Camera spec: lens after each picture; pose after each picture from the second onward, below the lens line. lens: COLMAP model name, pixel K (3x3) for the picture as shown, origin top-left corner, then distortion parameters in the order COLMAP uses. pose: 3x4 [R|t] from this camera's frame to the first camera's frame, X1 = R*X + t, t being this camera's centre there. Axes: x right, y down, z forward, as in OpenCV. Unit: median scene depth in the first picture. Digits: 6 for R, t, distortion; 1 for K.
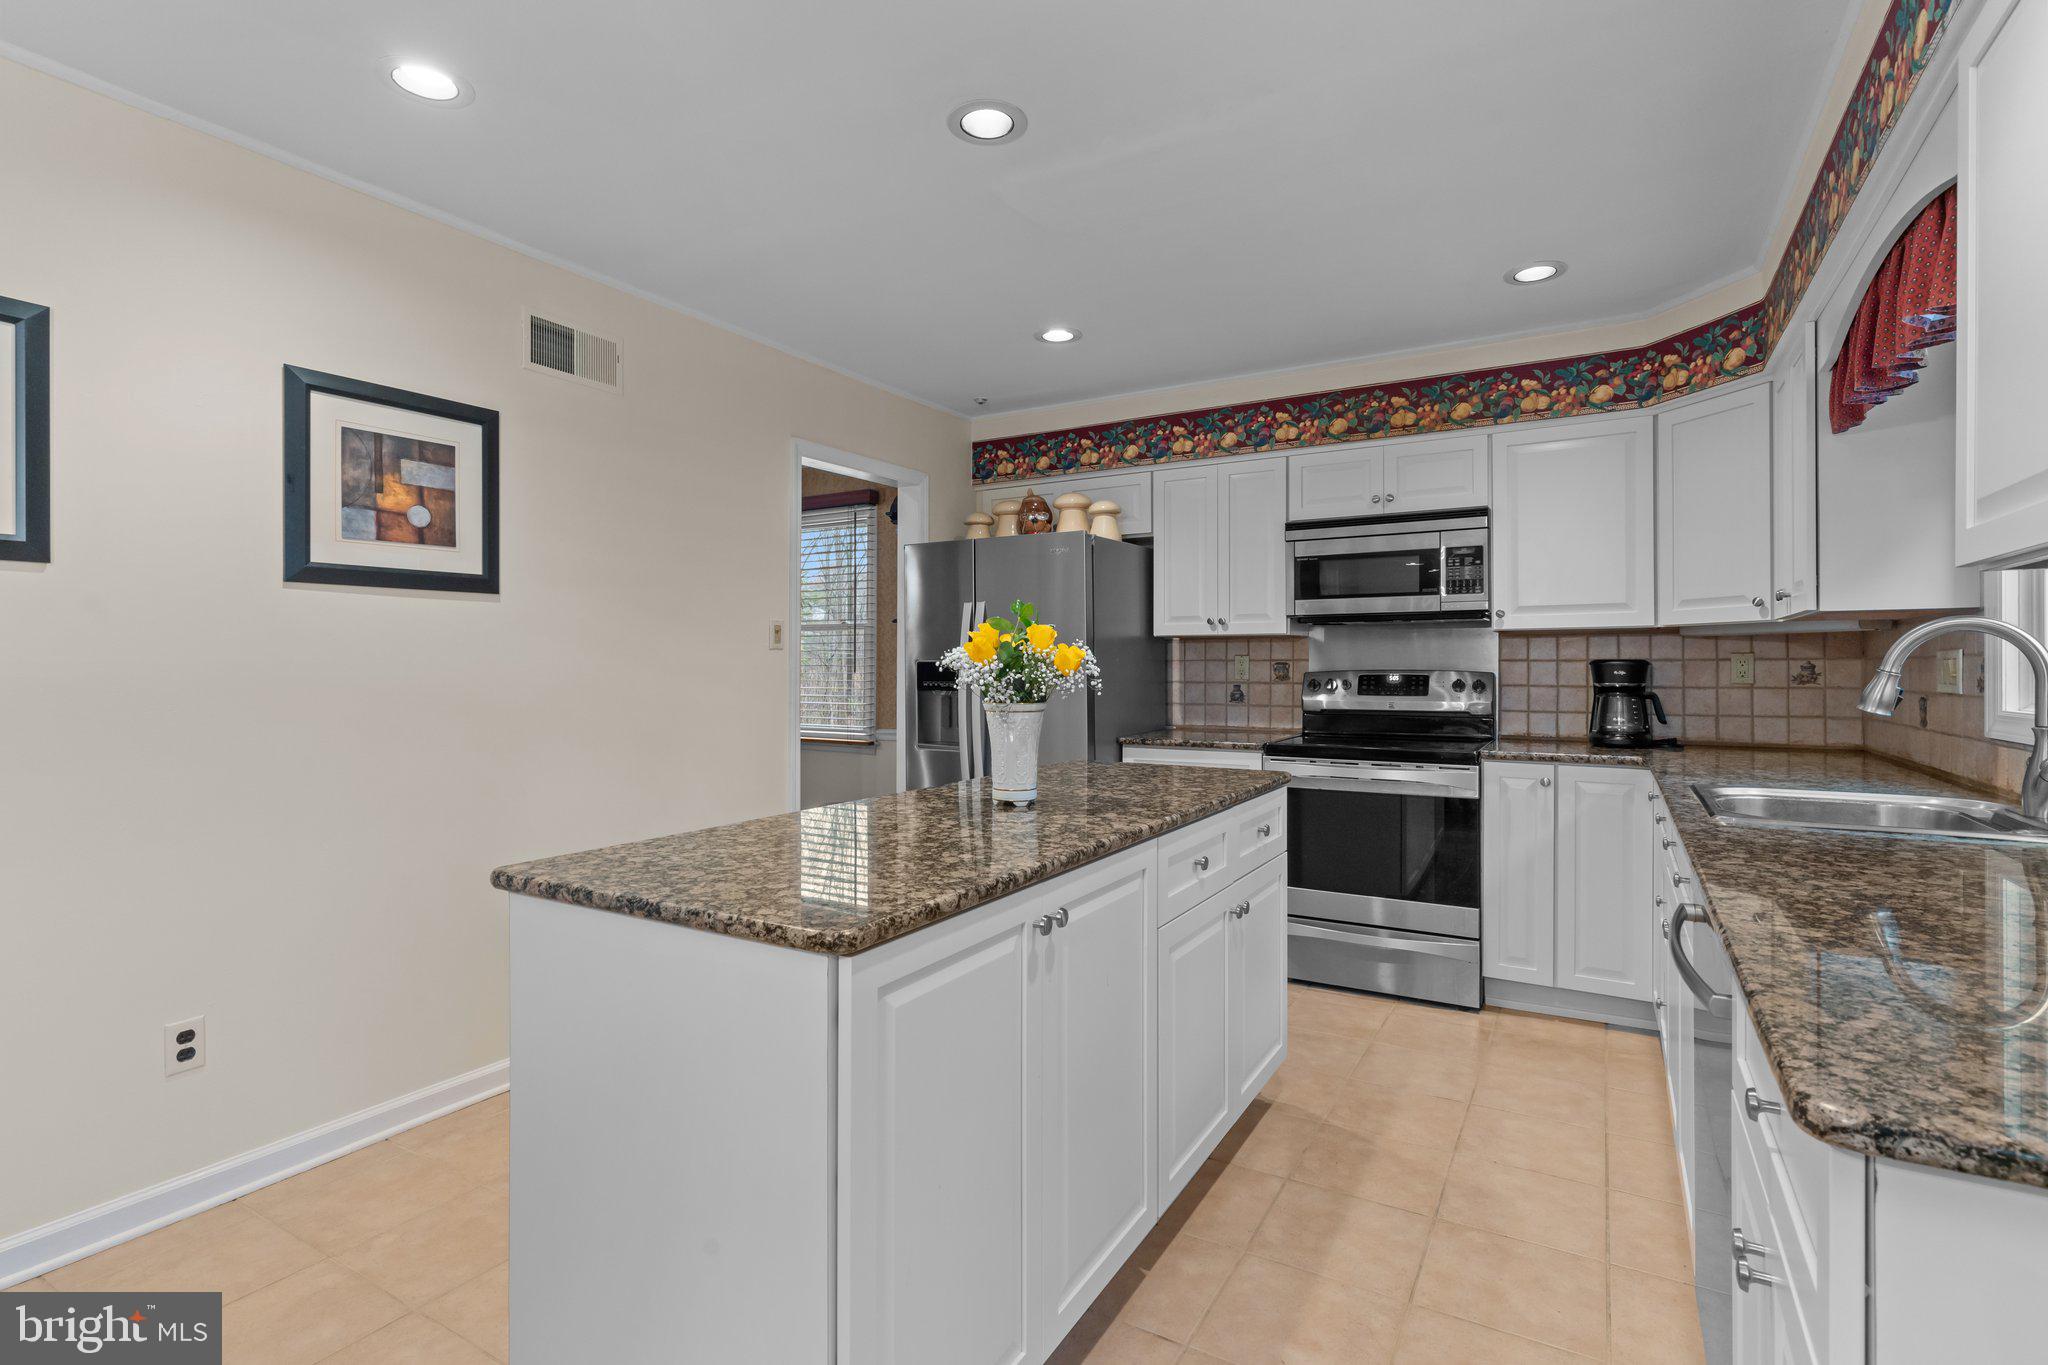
lens RADIAL K [[971.8, 0, 1026.8], [0, 971.8, 665.2], [0, 0, 1]] dist [0.001487, 0.000921]
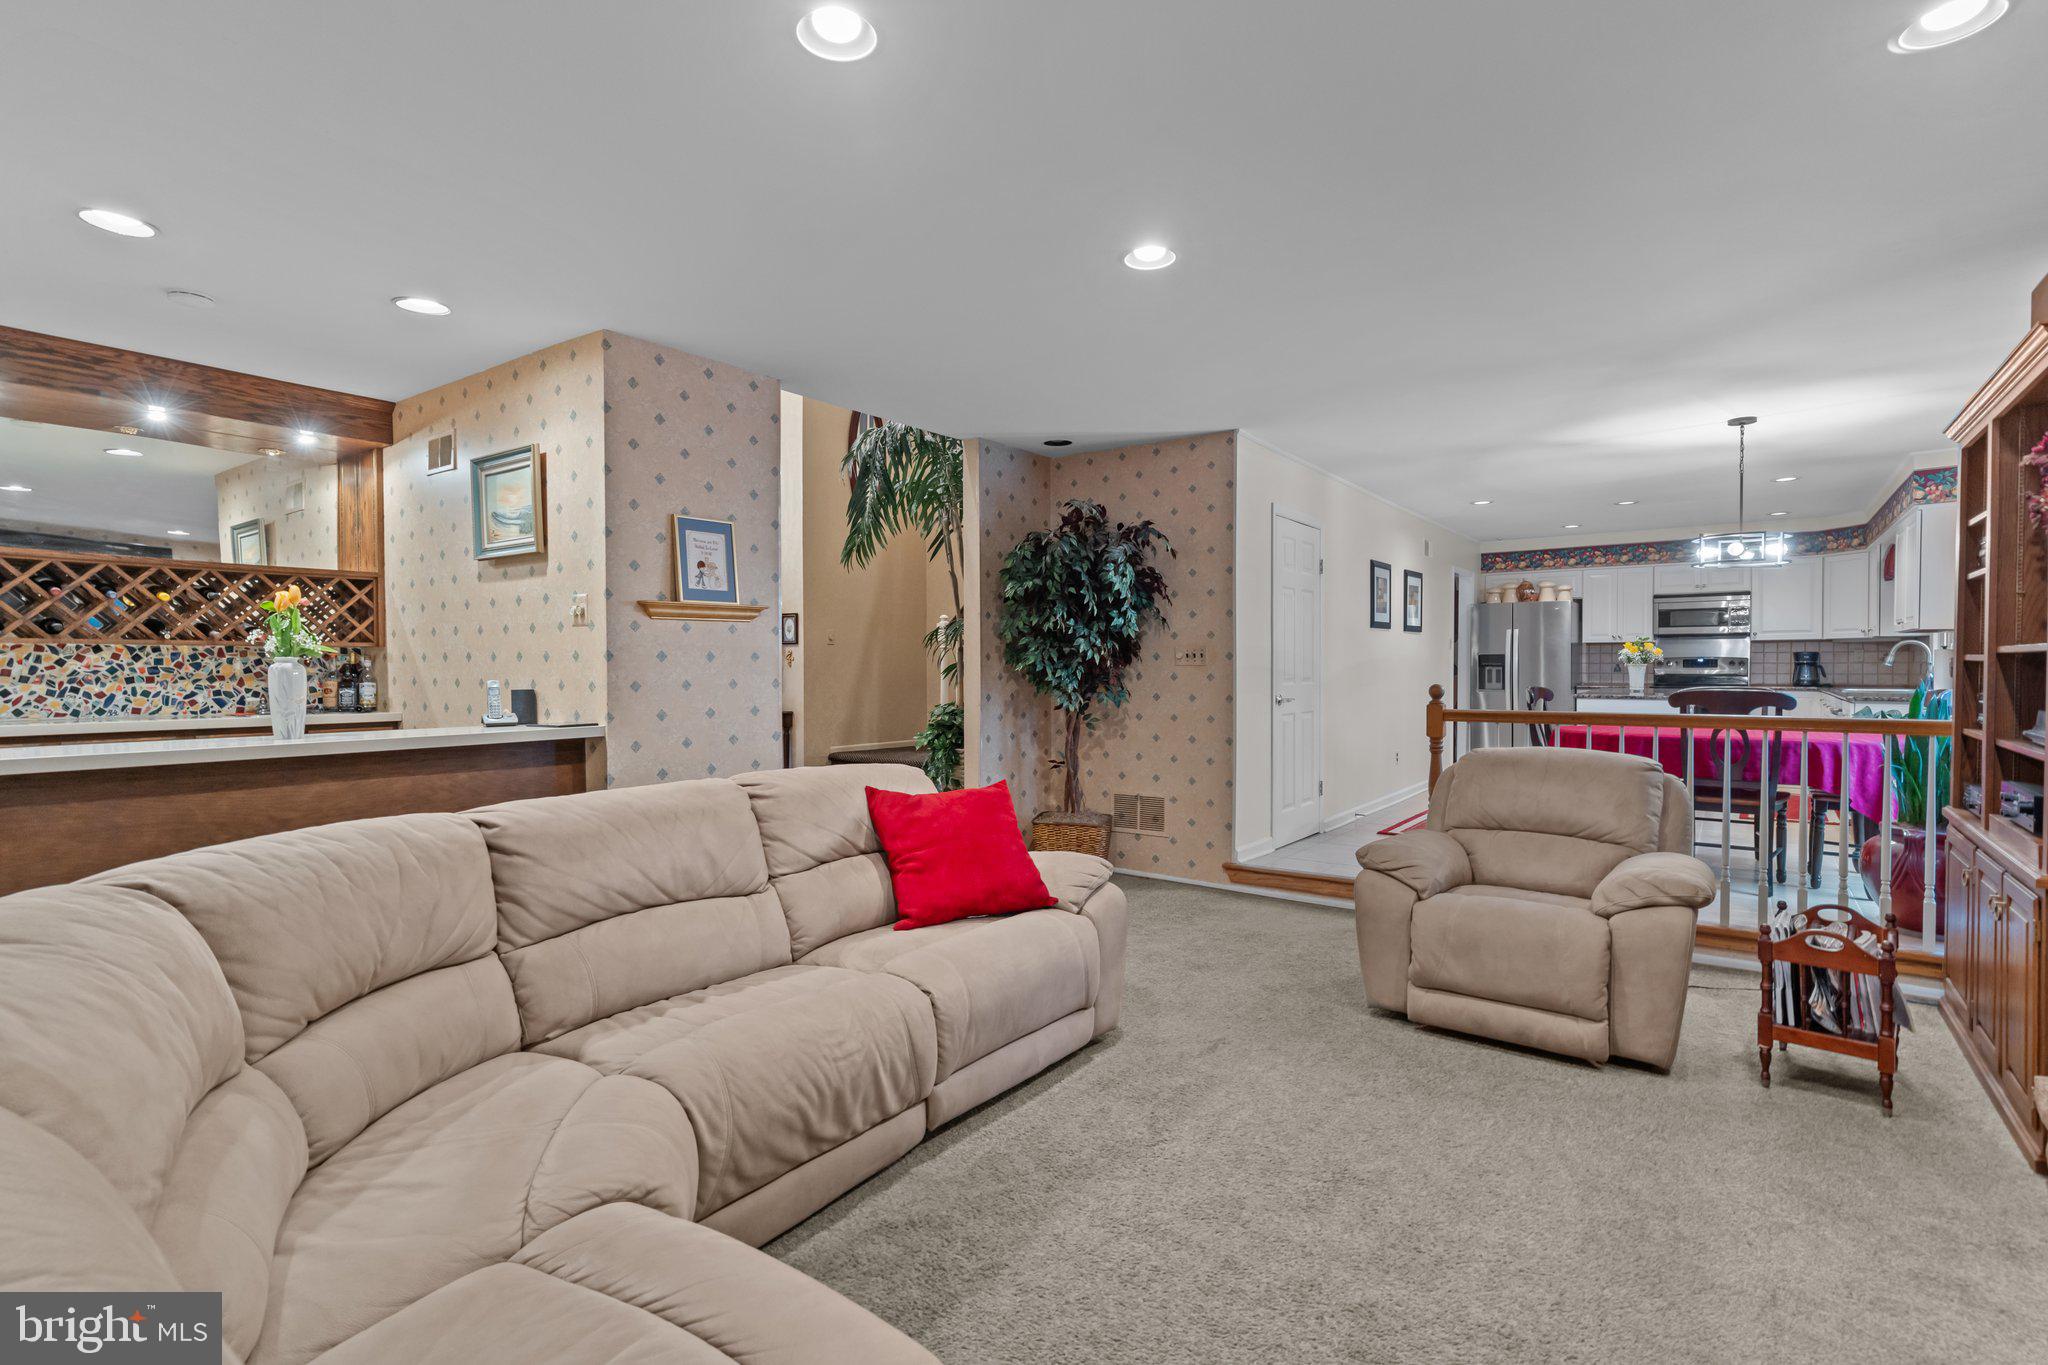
lens RADIAL K [[971.8, 0, 1021.6], [0, 971.8, 686.2], [0, 0, 1]] dist [0.001487, 0.000921]
pose [[0.994410, 0.000372, -0.105582, -1.052579], [0.002068, 0.999733, 0.022999, 0.018572], [0.105563, -0.023089, 0.994145, -1.582966]]
